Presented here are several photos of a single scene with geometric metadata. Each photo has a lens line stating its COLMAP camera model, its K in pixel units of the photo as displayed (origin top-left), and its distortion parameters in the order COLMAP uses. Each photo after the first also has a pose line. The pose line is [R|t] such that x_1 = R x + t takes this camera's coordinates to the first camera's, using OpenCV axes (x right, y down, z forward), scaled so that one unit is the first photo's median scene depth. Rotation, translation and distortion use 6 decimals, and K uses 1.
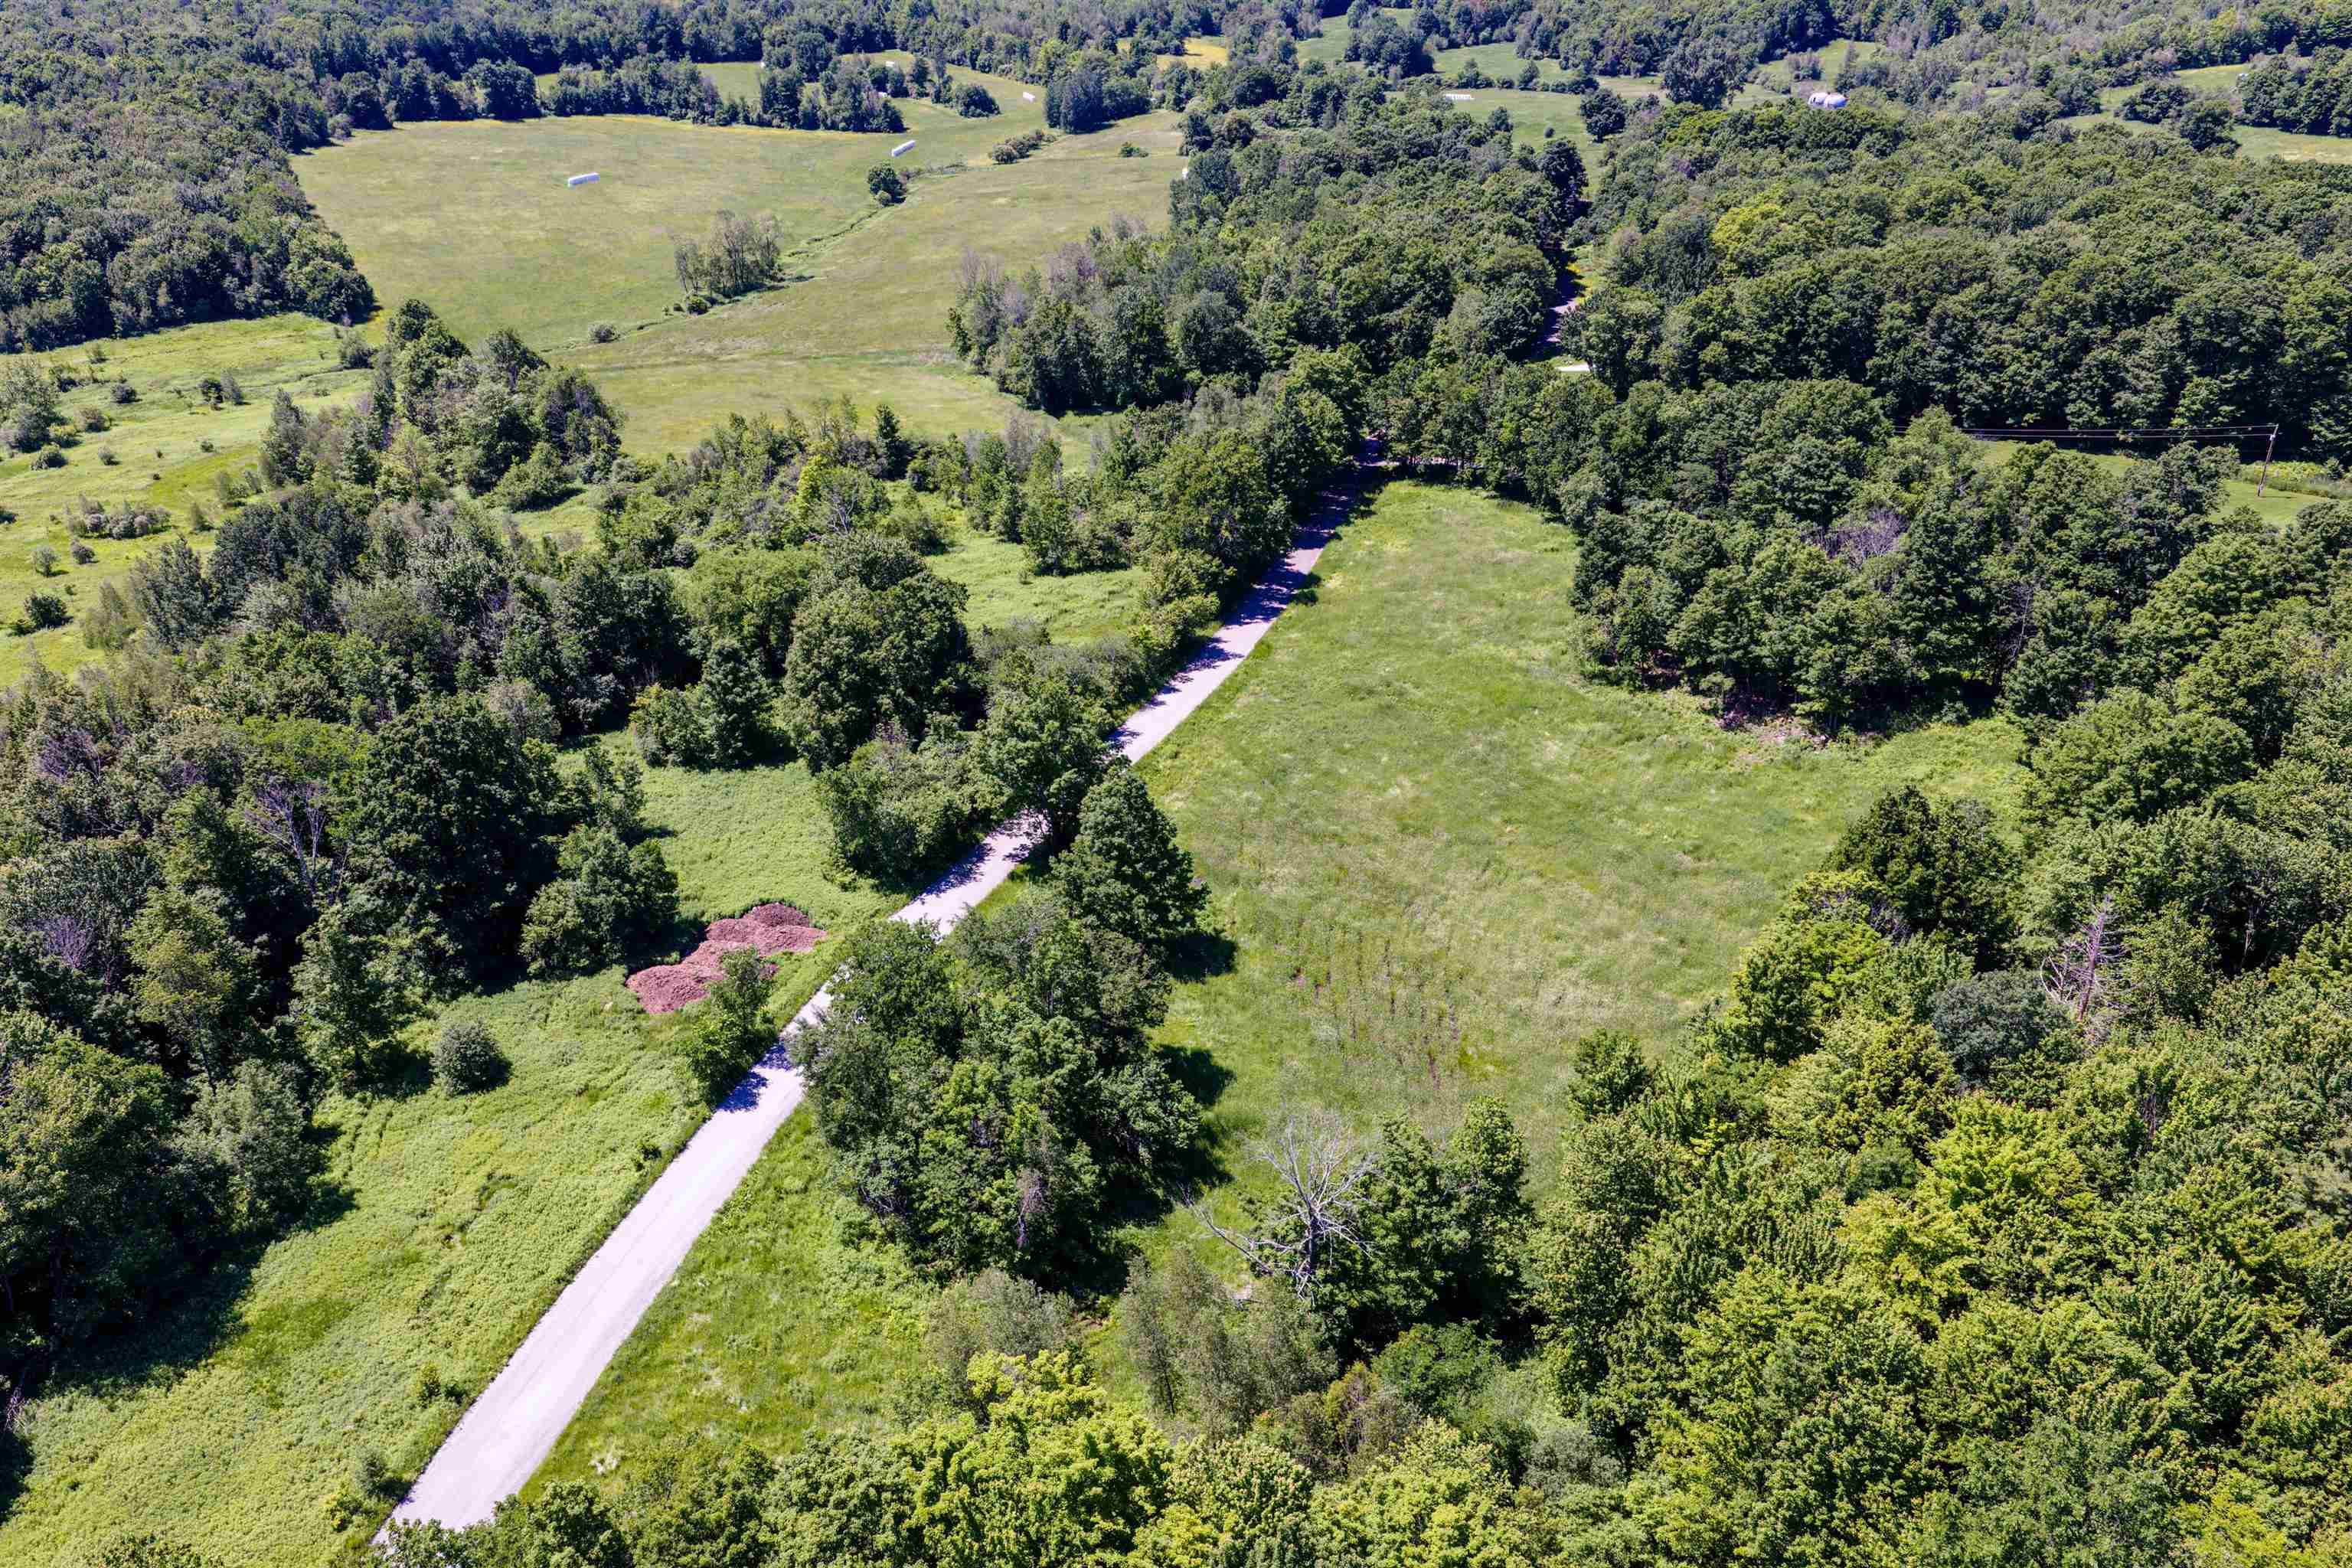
lens RADIAL K [[1949.0, 0, 1180.6], [0, 1949.0, 789.7], [0, 0, 1]] dist [0.023839, -0.042850]
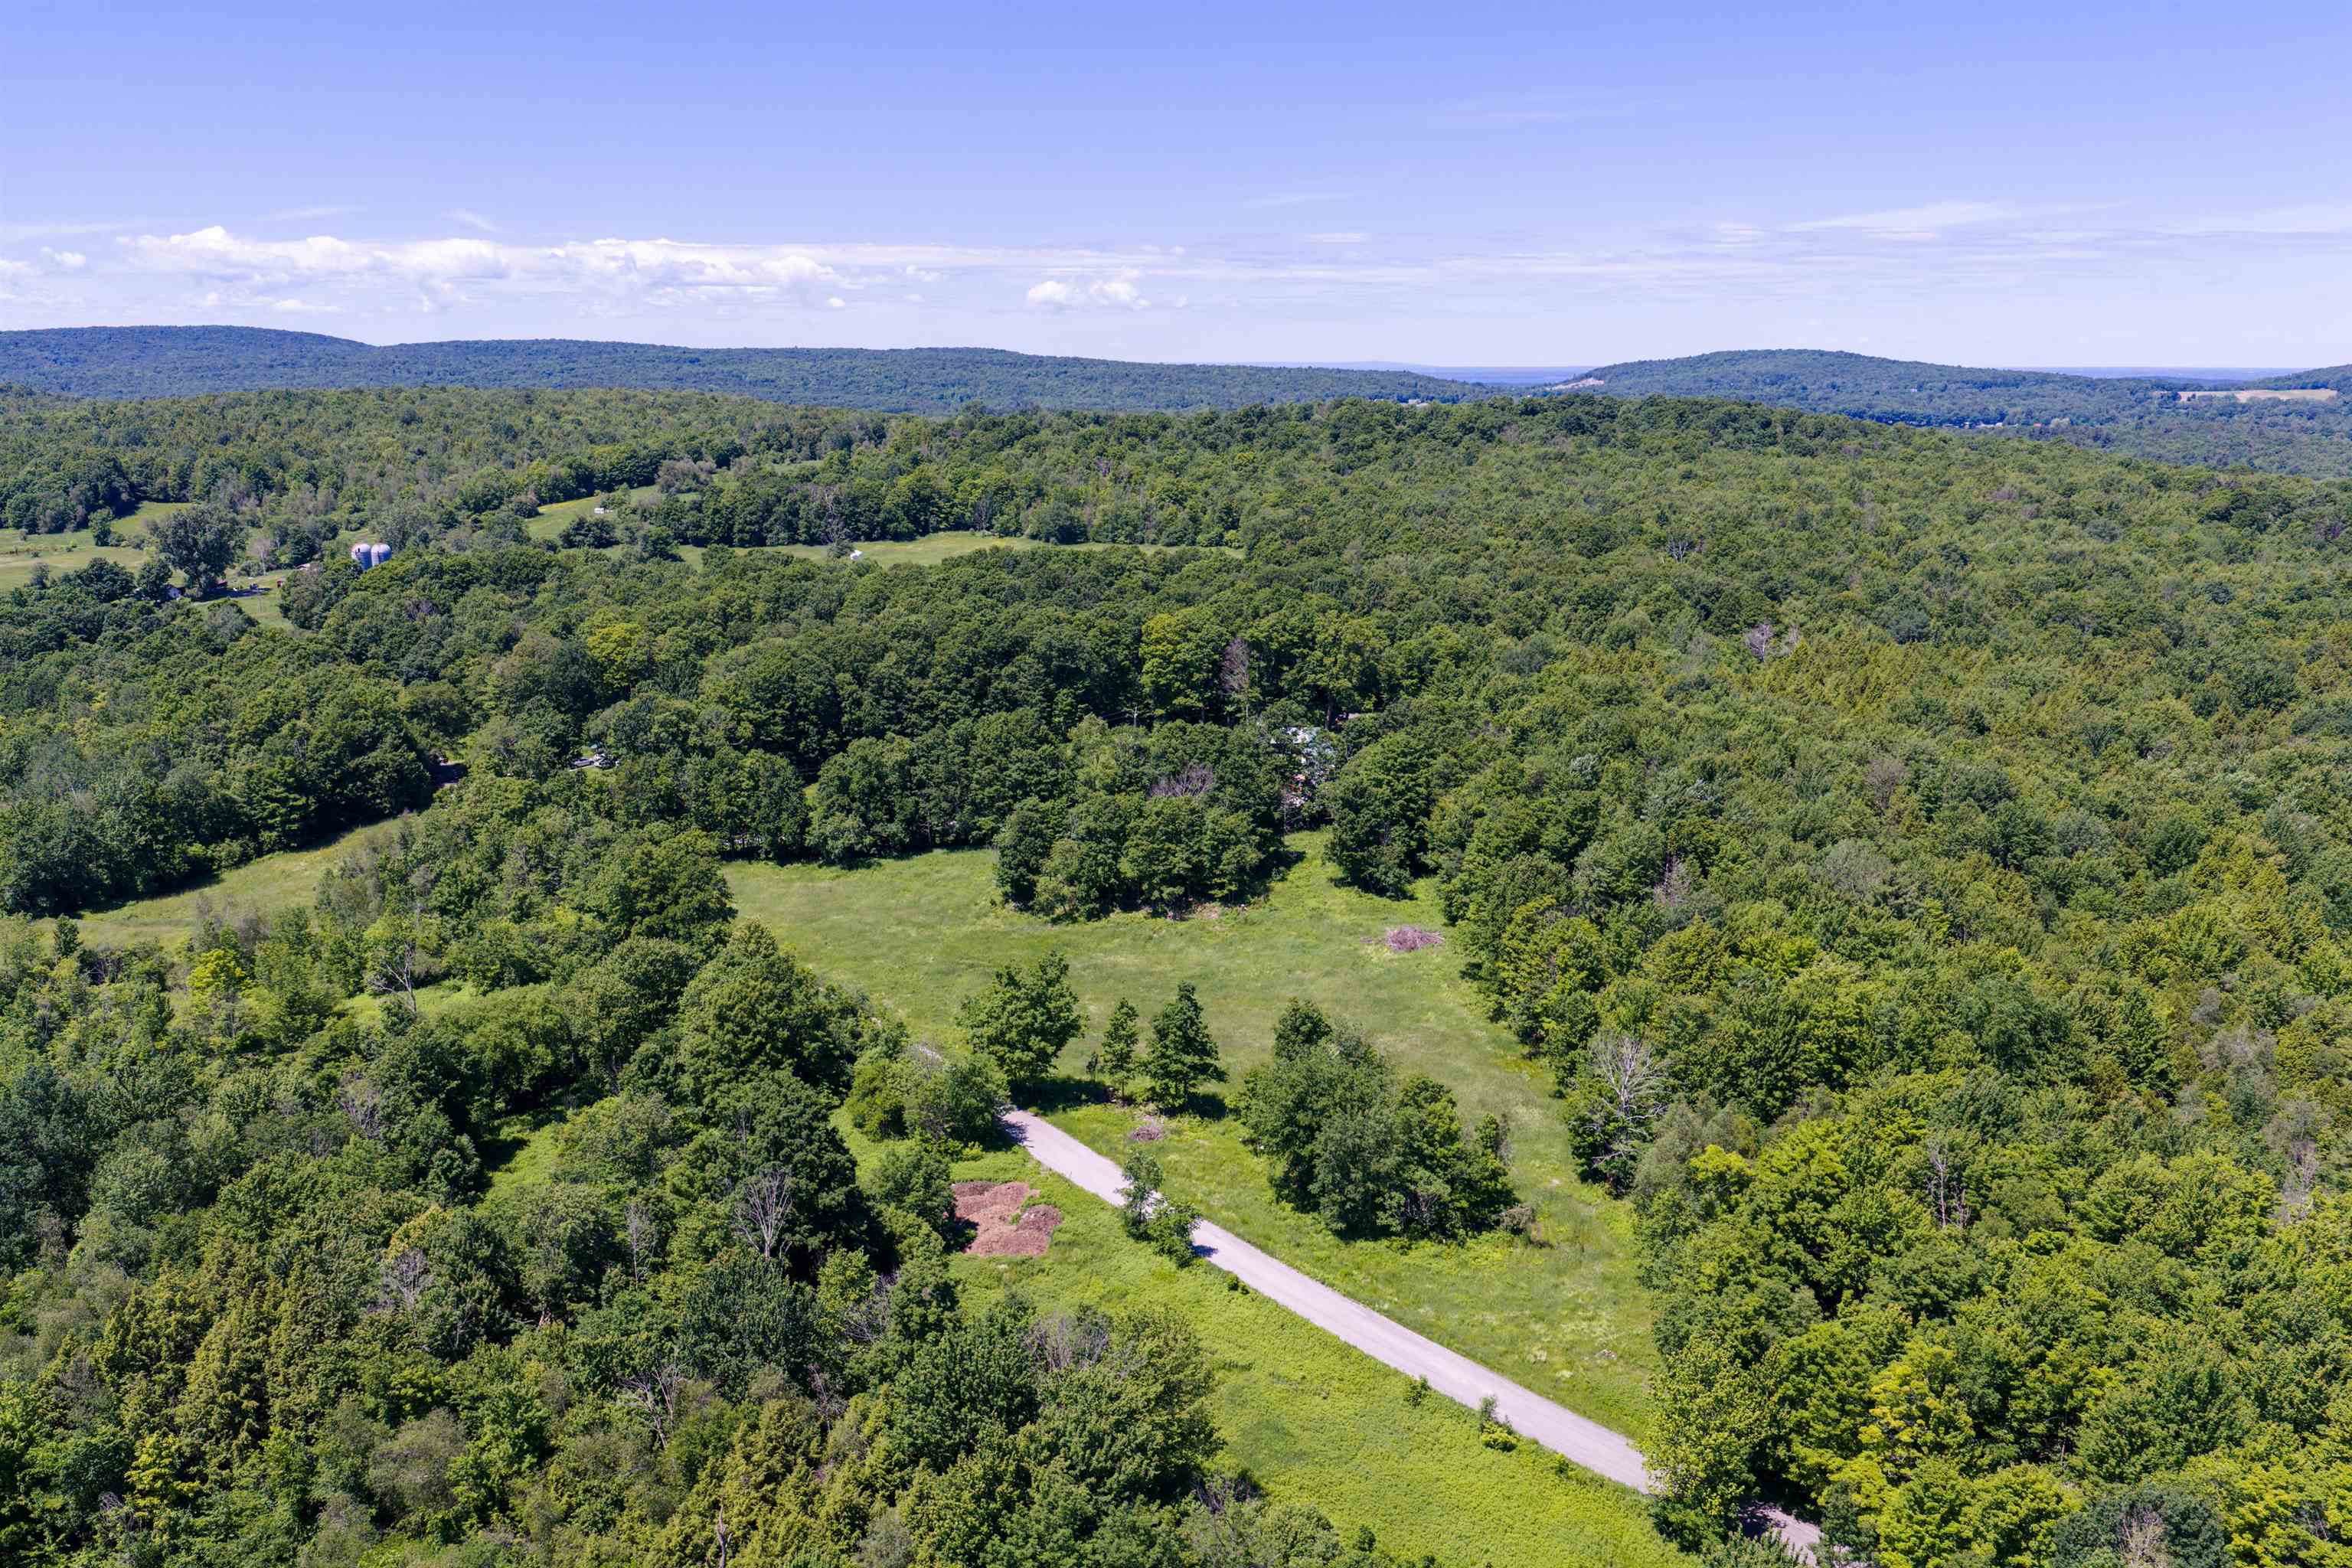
lens RADIAL K [[1949.0, 0, 1181.5], [0, 1949.0, 786.3], [0, 0, 1]] dist [0.023839, -0.042850]
pose [[0.574616, -0.169813, 0.800613, -0.842503], [0.336395, 0.940789, -0.041893, -0.061164], [-0.746093, 0.293394, 0.597716, 0.071364]]
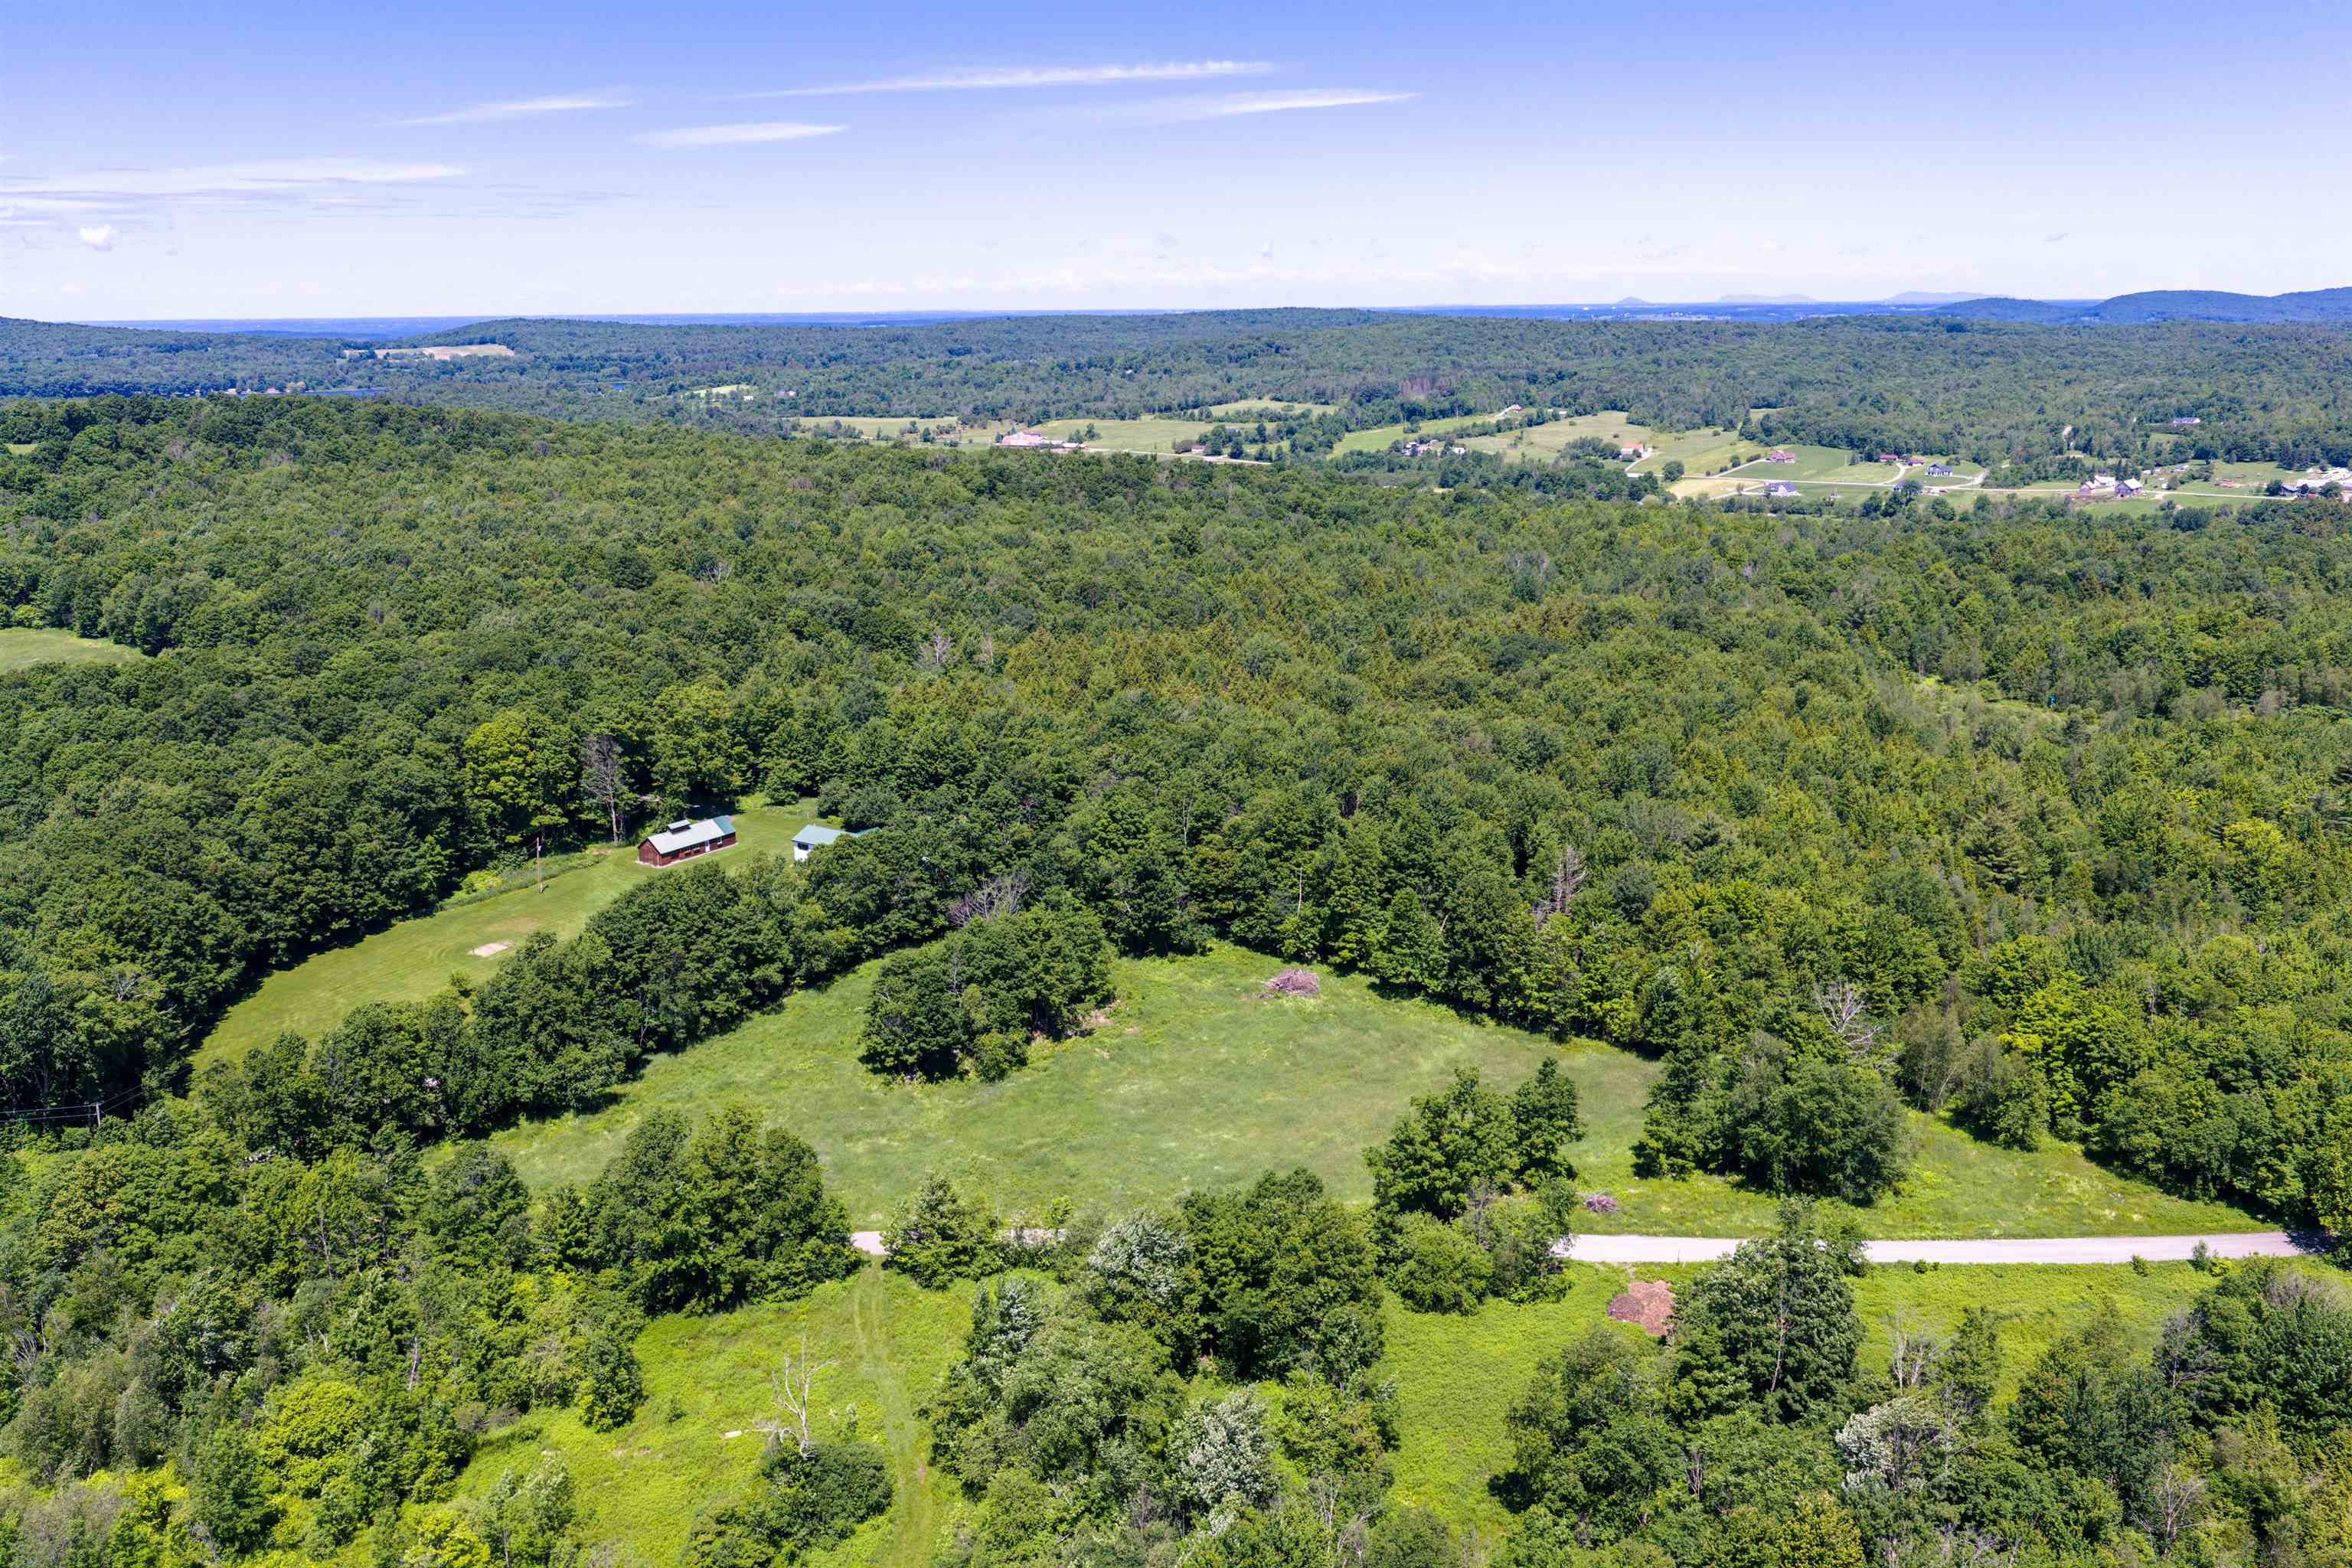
lens RADIAL K [[1949.0, 0, 1179.5], [0, 1949.0, 788.3], [0, 0, 1]] dist [0.023839, -0.042850]
pose [[-0.287446, -0.224748, 0.931055, -0.947565], [0.407947, 0.850770, 0.331315, -0.583837], [-0.866576, 0.475056, -0.152865, 1.006265]]
